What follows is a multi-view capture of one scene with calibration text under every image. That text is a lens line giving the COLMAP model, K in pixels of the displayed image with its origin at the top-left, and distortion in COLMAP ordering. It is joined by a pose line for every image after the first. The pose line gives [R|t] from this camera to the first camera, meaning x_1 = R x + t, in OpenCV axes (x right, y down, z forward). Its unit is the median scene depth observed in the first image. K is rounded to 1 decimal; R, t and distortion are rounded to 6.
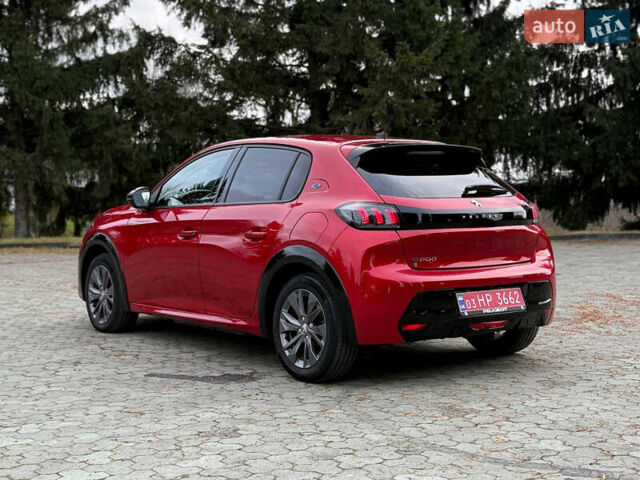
lens RADIAL K [[1201.7, 0, 316.0], [0, 1201.7, 203.3], [0, 0, 1]] dist [0.164991, 0.115496]
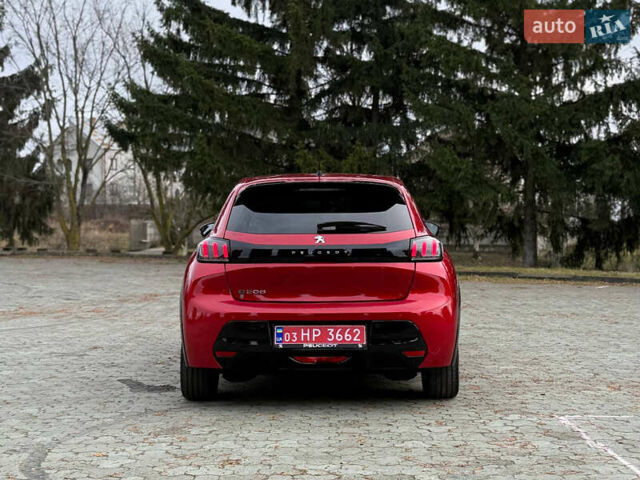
lens RADIAL K [[1201.7, 0, 316.0], [0, 1201.7, 203.3], [0, 0, 1]] dist [0.164991, 0.115496]
pose [[0.784767, -0.003786, -0.619779, 0.755996], [-0.011234, 0.999730, -0.020332, -0.009821], [0.619689, 0.022919, 0.784513, 0.197877]]
